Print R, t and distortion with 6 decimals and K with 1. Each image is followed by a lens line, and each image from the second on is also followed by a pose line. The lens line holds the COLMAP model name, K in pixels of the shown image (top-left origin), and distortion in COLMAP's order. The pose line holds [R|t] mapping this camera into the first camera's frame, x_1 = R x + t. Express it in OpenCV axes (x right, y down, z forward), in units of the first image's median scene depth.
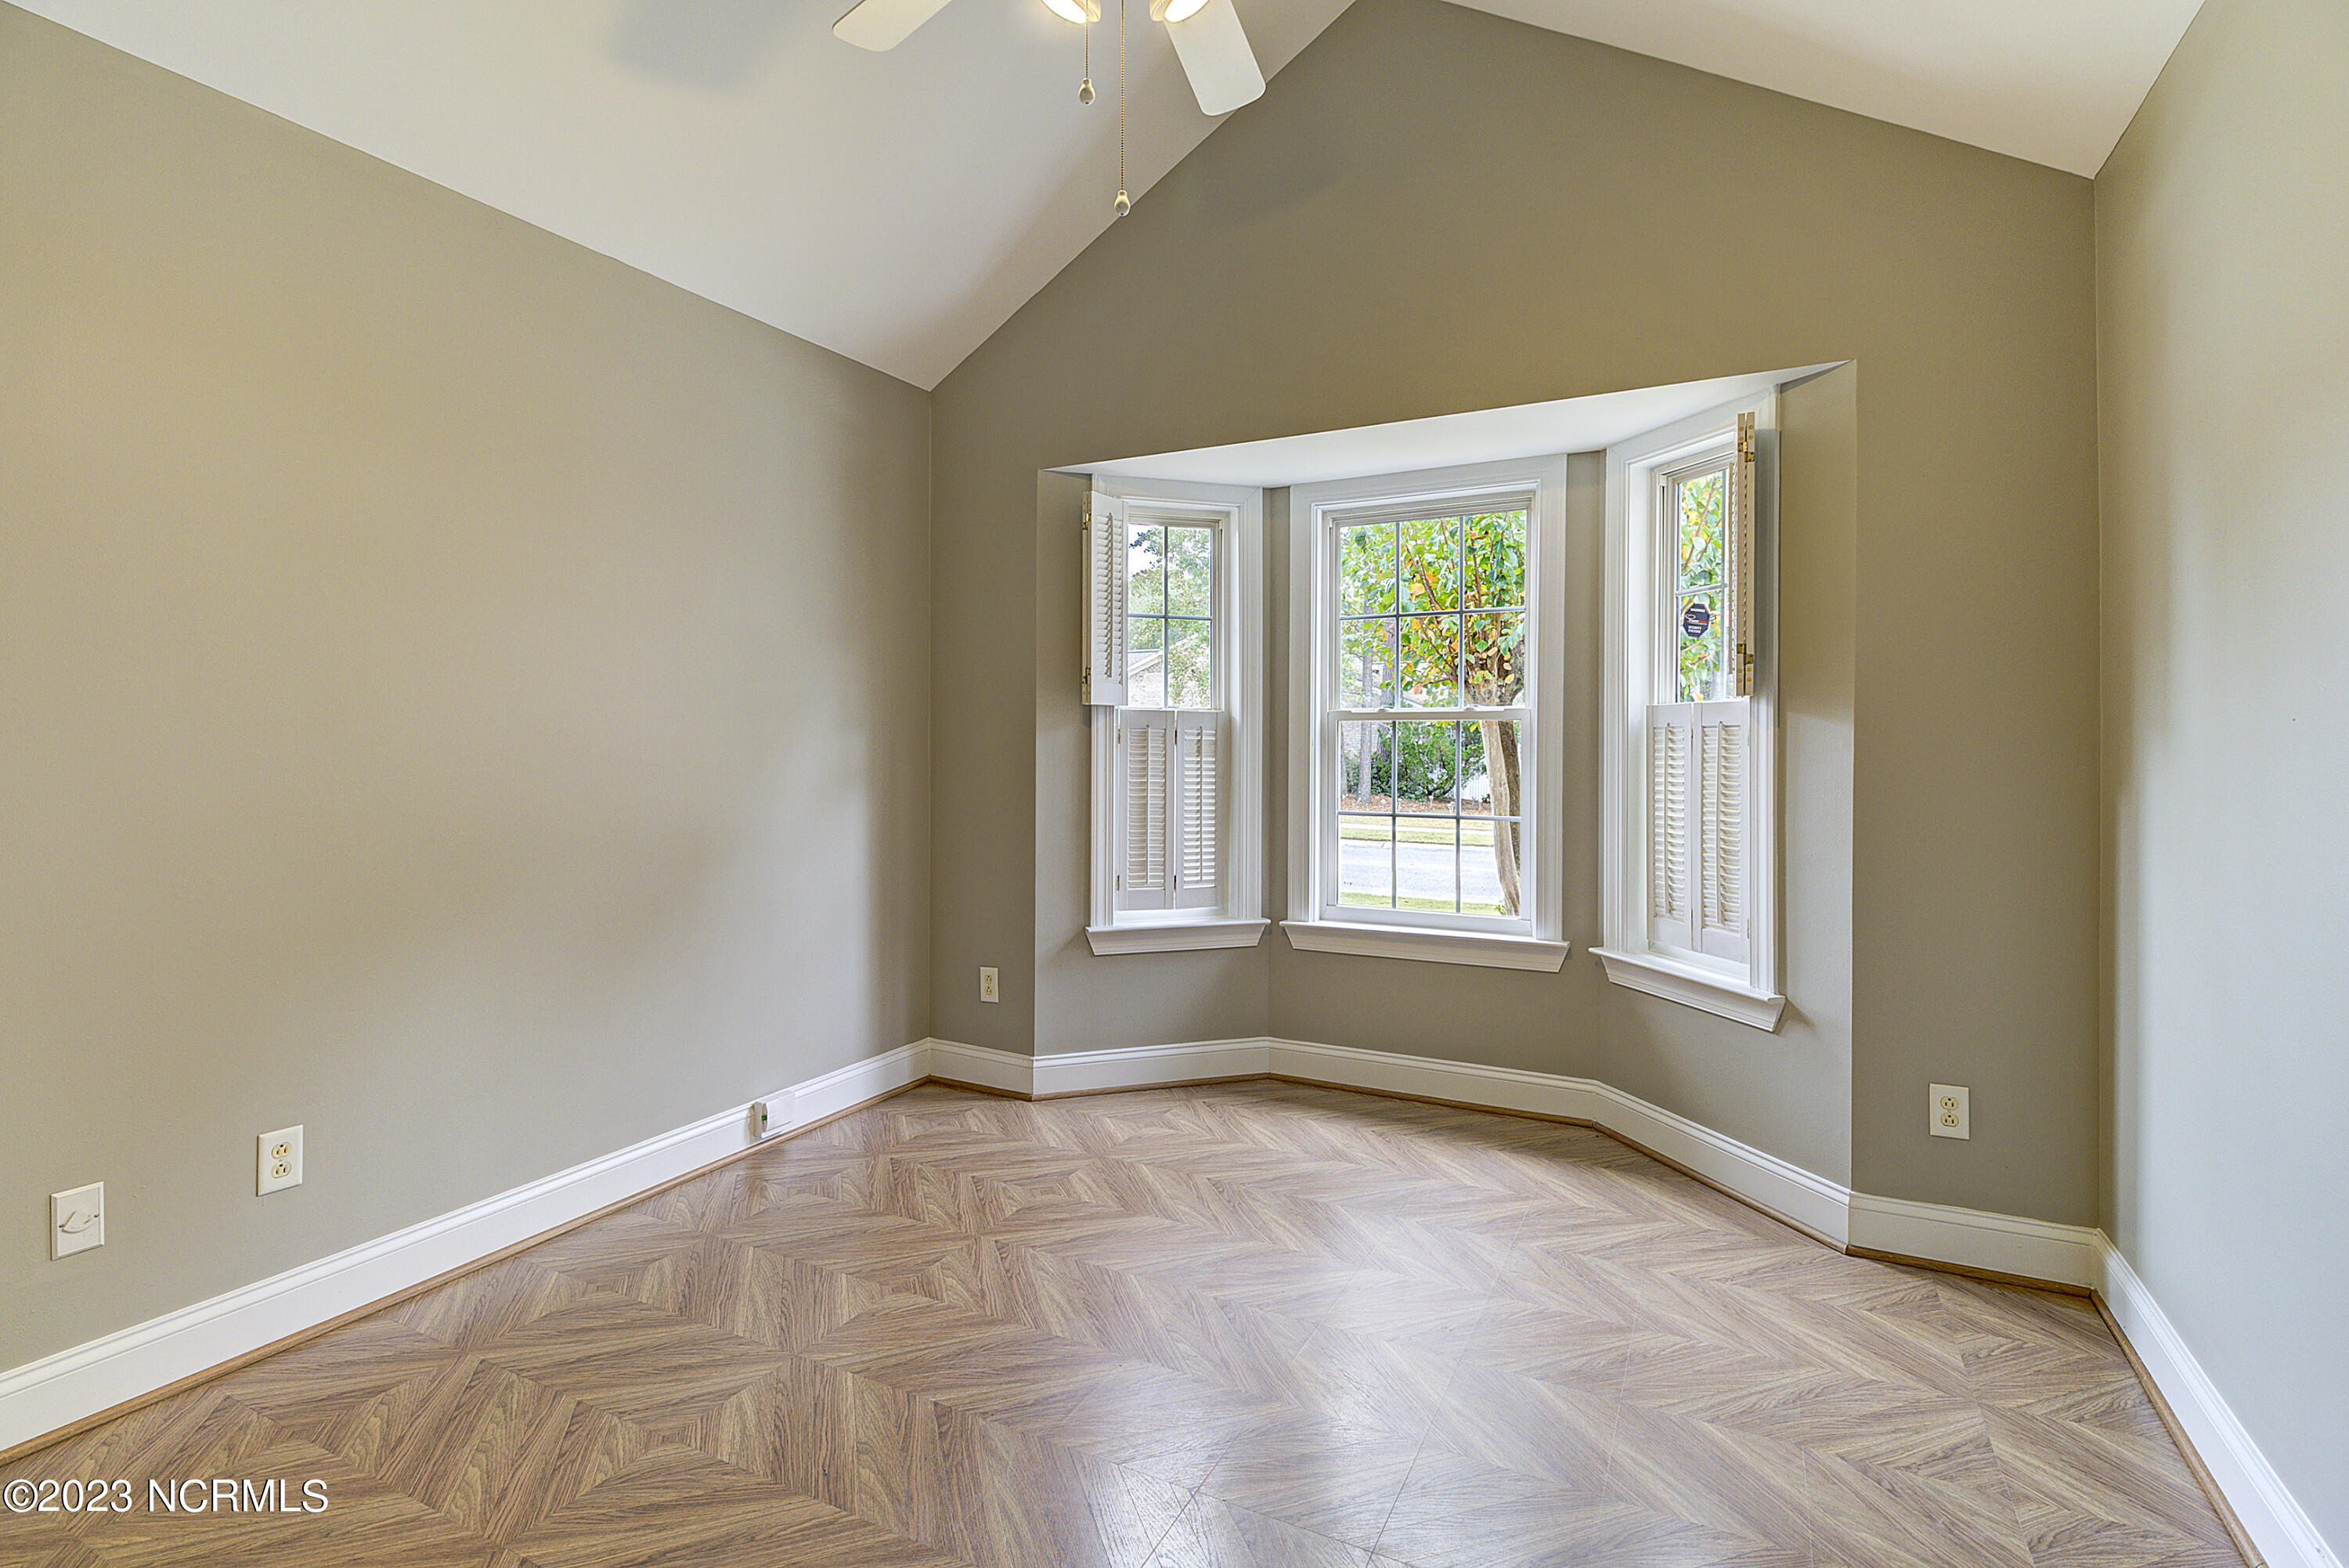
lens RADIAL K [[1105.5, 0, 1214.1], [0, 1105.5, 744.2], [0, 0, 1]] dist [0.036989, -0.022854]
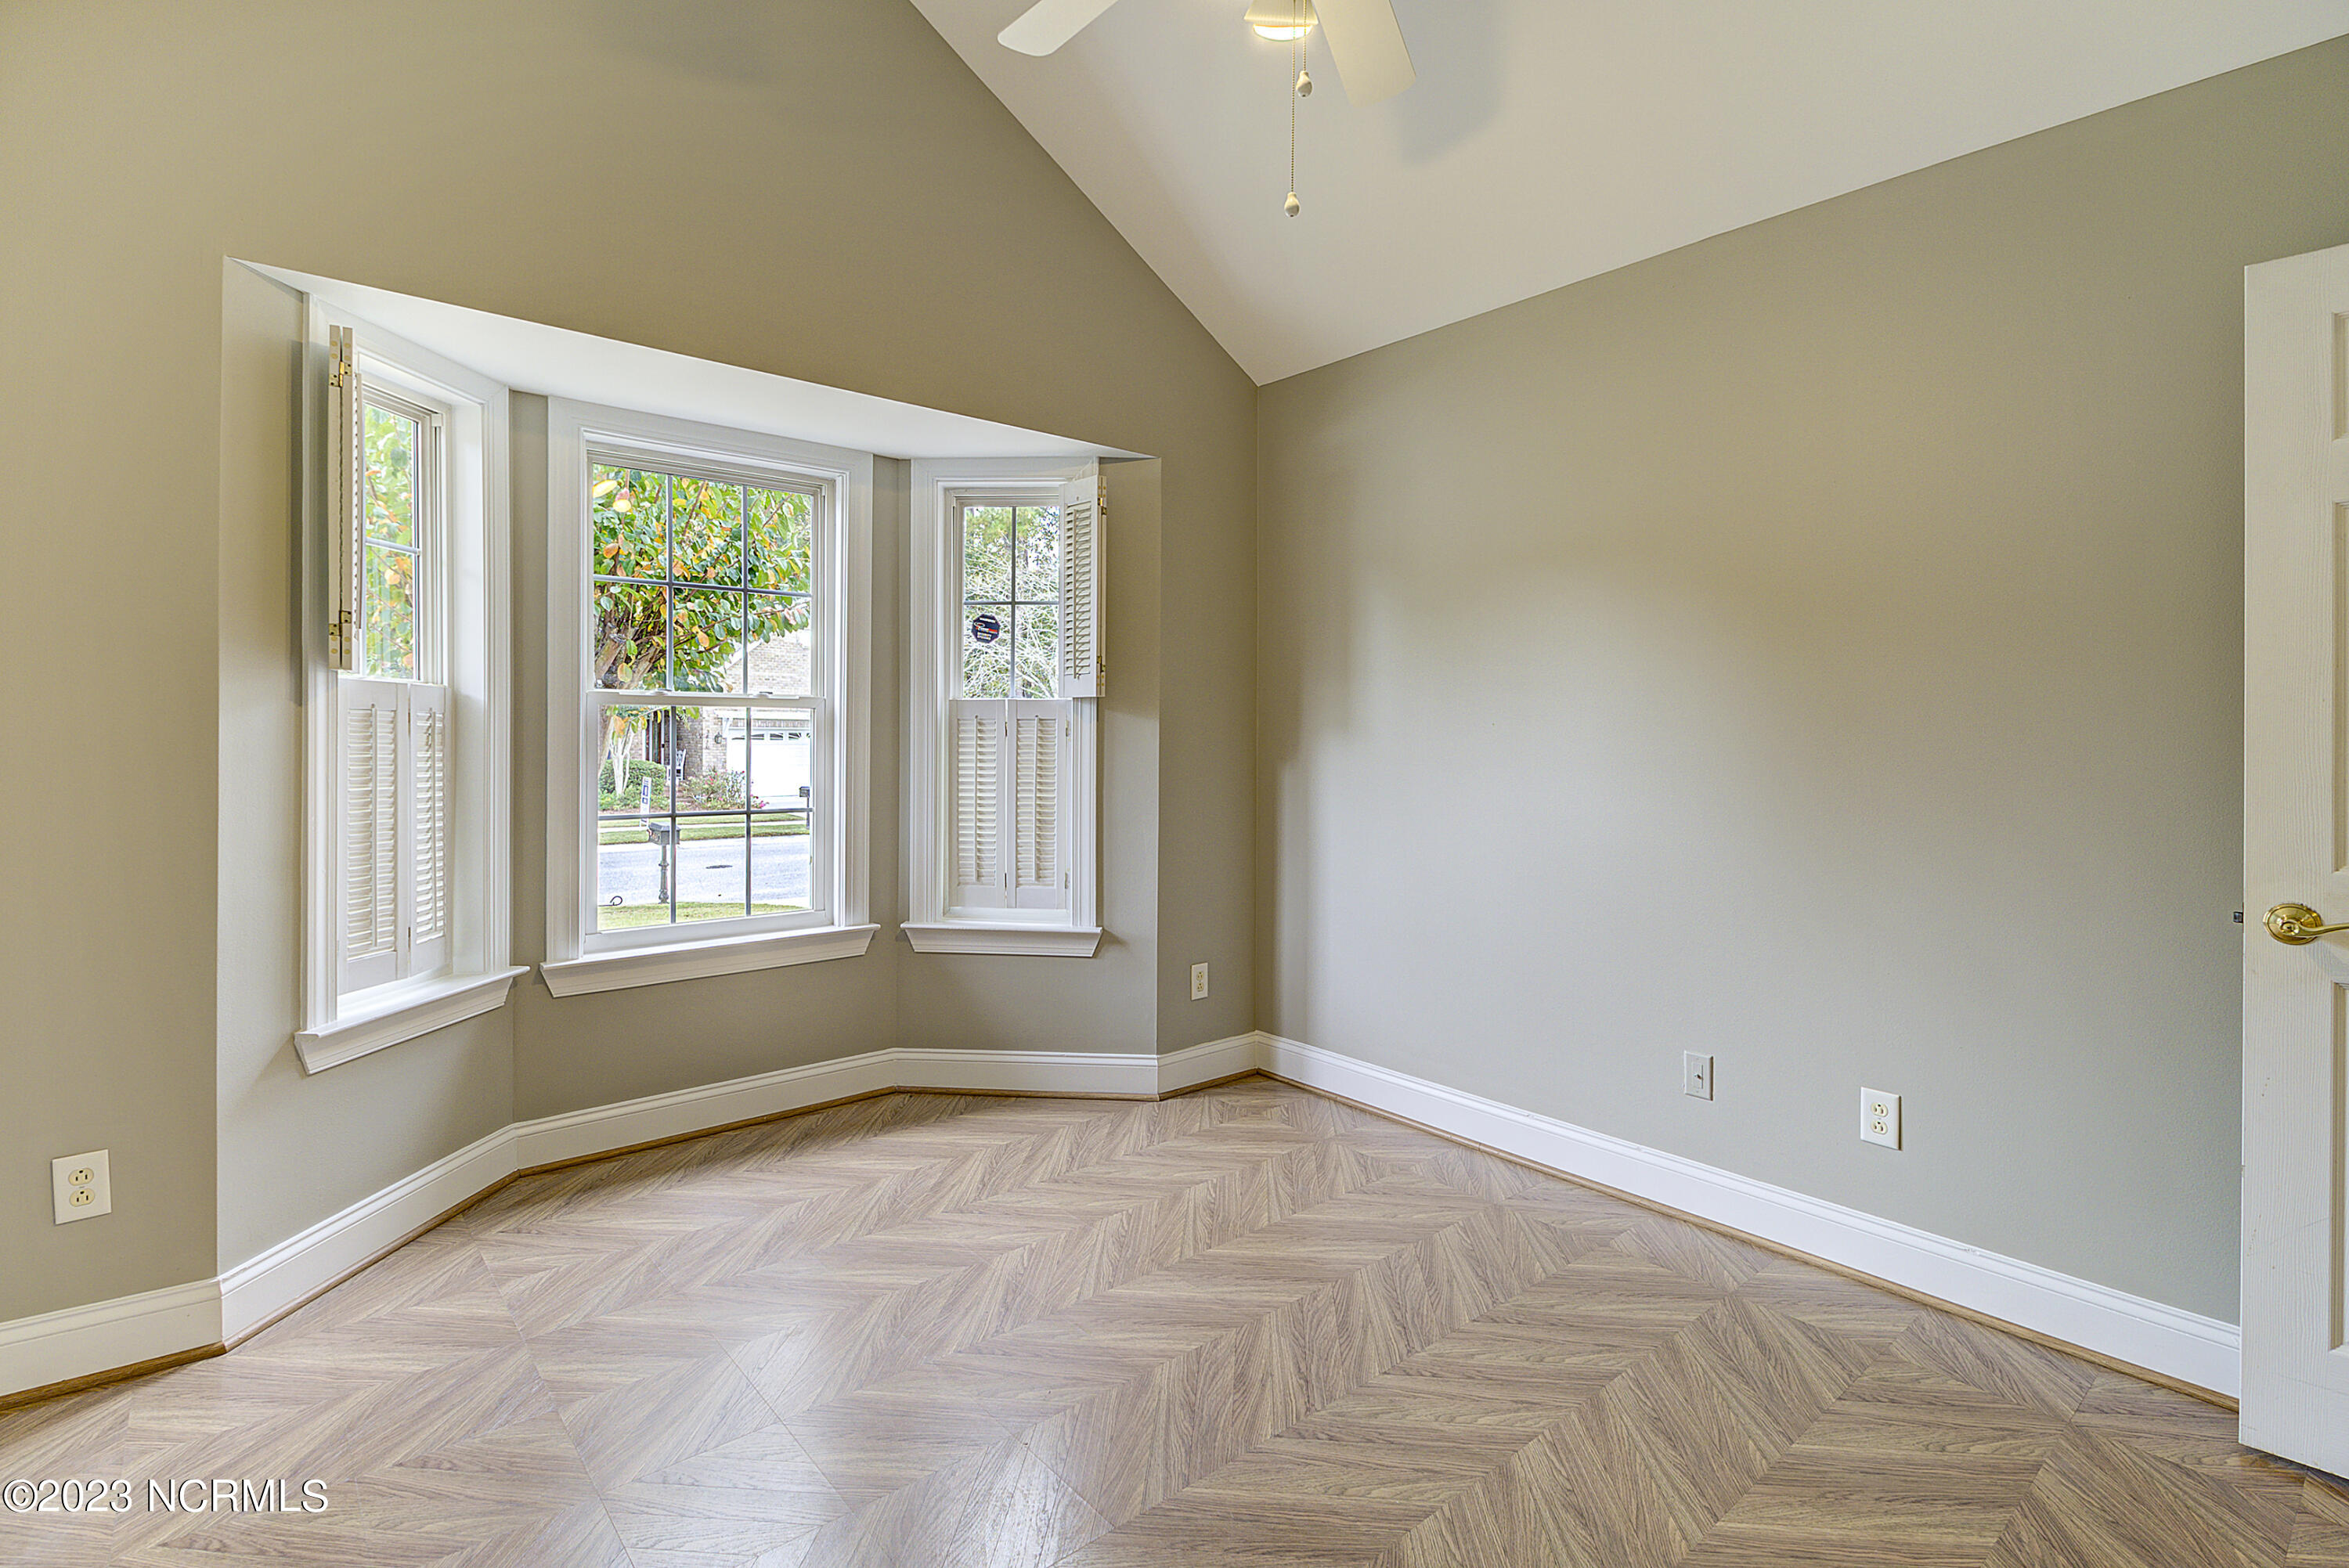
lens RADIAL K [[1075.8, 0, 1171.7], [0, 1075.8, 741.8], [0, 0, 1]] dist [0.023515, -0.014451]
pose [[0.410597, -0.006332, 0.911795, -0.497163], [-0.003018, 0.999961, 0.008304, -0.001835], [-0.911812, -0.006161, 0.410562, 0.336038]]
